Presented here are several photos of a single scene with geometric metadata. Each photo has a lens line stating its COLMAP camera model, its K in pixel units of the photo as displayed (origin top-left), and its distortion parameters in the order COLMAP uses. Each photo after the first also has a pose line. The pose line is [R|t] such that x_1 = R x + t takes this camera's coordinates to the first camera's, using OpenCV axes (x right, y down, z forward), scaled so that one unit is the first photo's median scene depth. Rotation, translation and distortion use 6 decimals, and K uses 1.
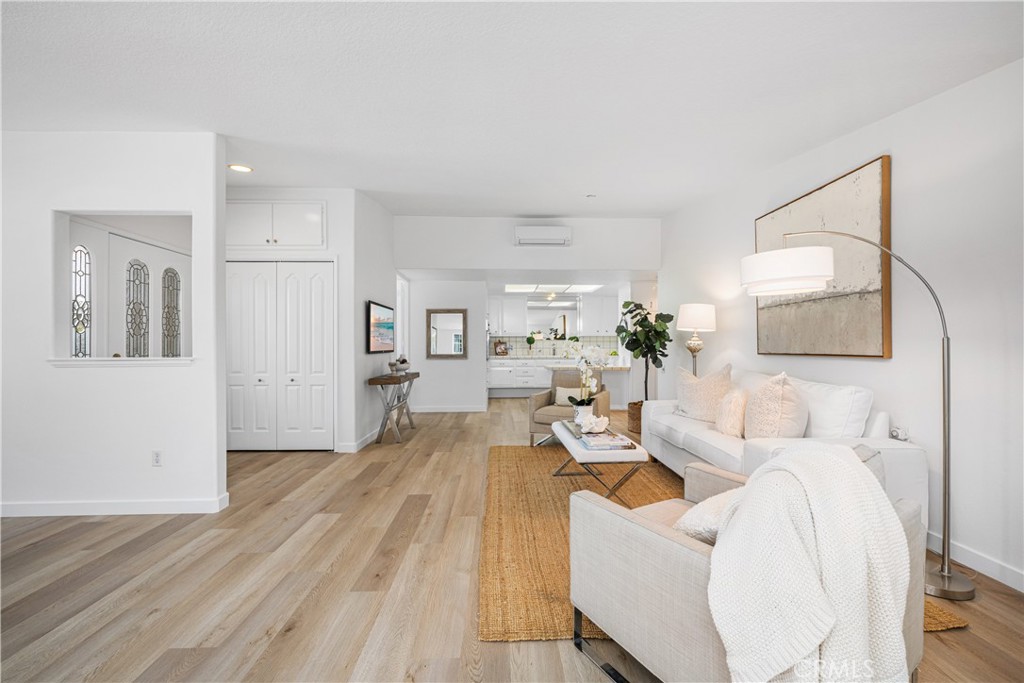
lens RADIAL K [[404.5, 0, 512.4], [0, 404.5, 344.0], [0, 0, 1]] dist [-0.000138, 0.000141]
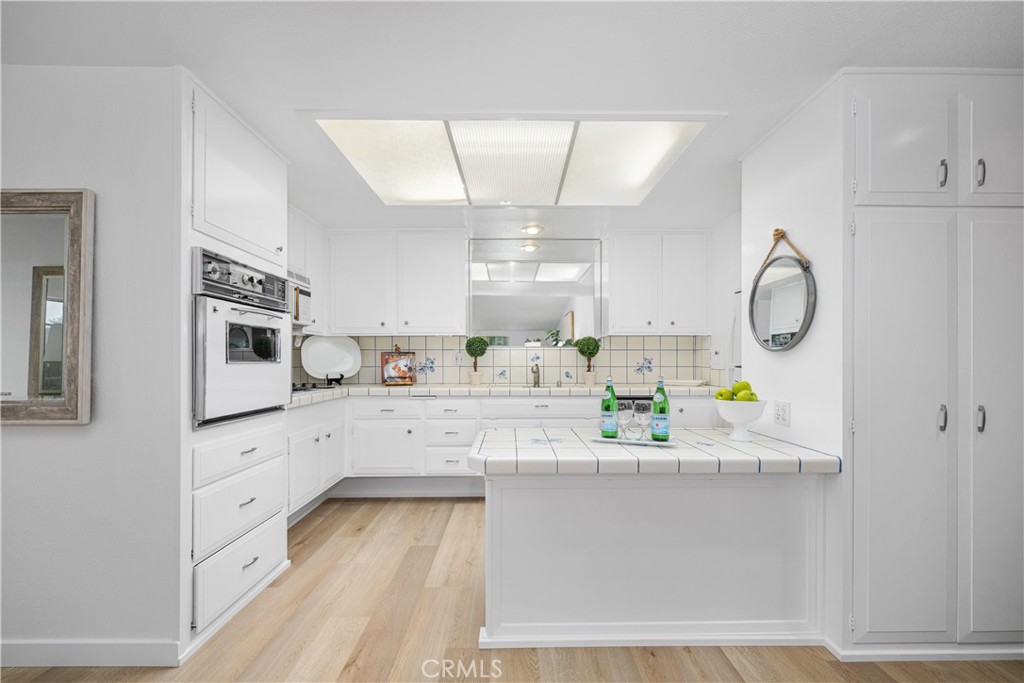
lens RADIAL K [[414.0, 0, 518.4], [0, 414.0, 358.7], [0, 0, 1]] dist [-0.000516, 0.000012]
pose [[0.999713, 0.002779, -0.023797, 0.254835], [-0.002720, 0.999993, 0.002517, 0.003871], [0.023804, -0.002452, 0.999714, 1.608983]]
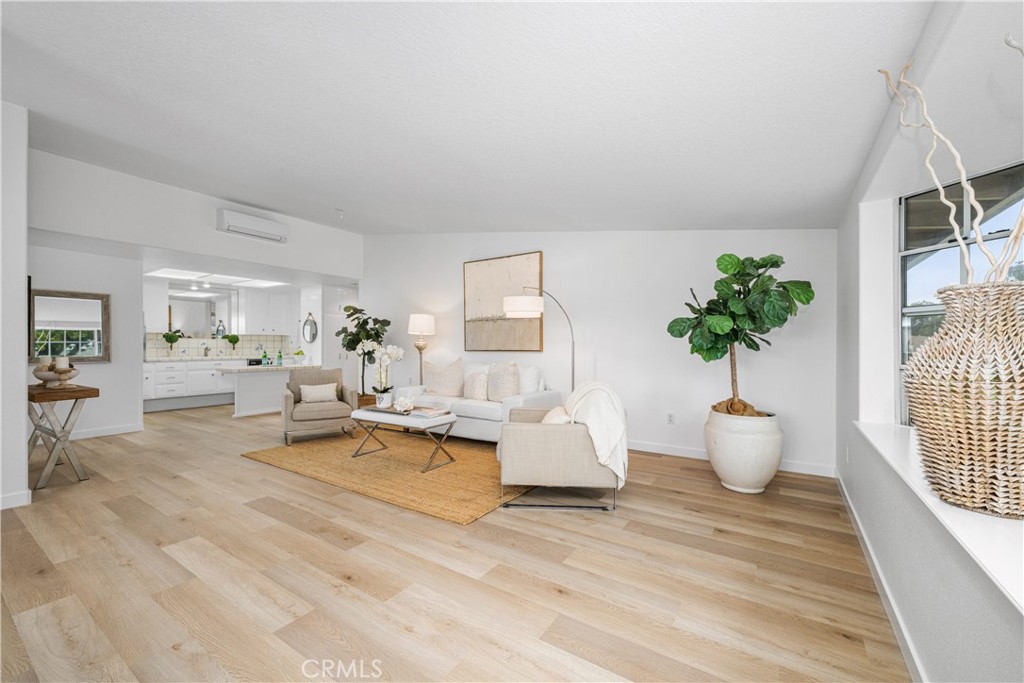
lens RADIAL K [[409.9, 0, 513.3], [0, 409.9, 346.9], [0, 0, 1]] dist [-0.001380, 0.000022]
pose [[0.578564, -0.000013, 0.815637, -0.601707], [-0.005361, 0.999978, 0.003819, 0.002943], [-0.815619, -0.006582, 0.578552, -0.051392]]
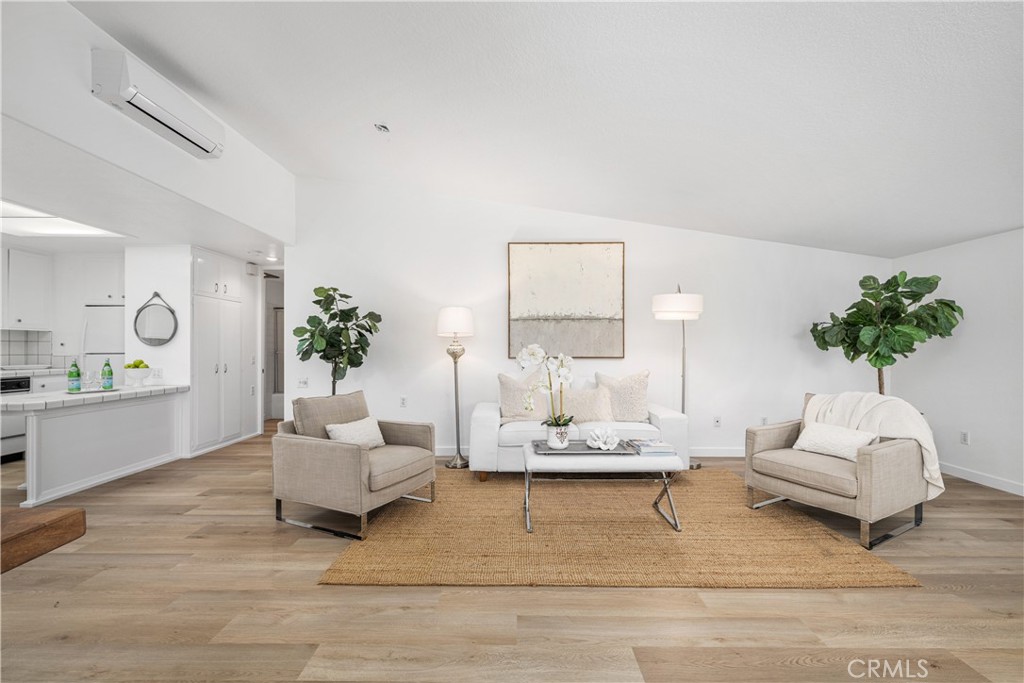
lens RADIAL K [[421.2, 0, 512.6], [0, 421.2, 348.7], [0, 0, 1]] dist [-0.000887, -0.000104]
pose [[0.040834, 0.000311, 0.999166, -0.665665], [-0.005792, 0.999983, -0.000075, -0.002966], [-0.999149, -0.005784, 0.040835, 1.023548]]
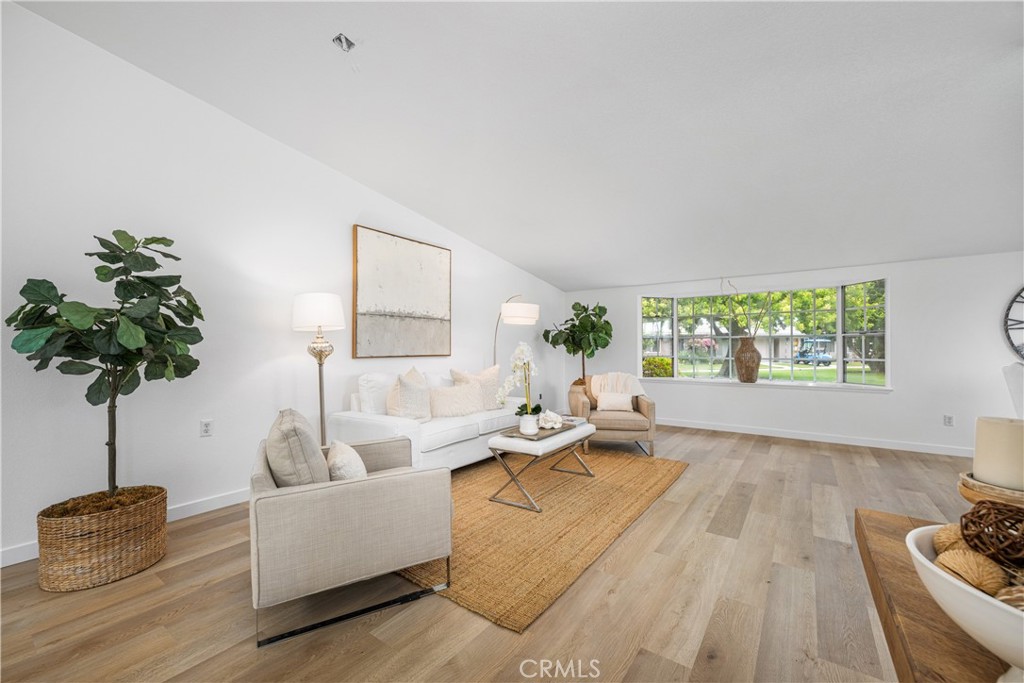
lens RADIAL K [[409.9, 0, 513.3], [0, 409.9, 346.9], [0, 0, 1]] dist [-0.001380, 0.000022]
pose [[-0.793643, 0.005520, 0.608358, -0.358061], [-0.000896, 0.999947, -0.010241, 0.007645], [-0.608382, -0.008673, -0.793597, 1.713691]]
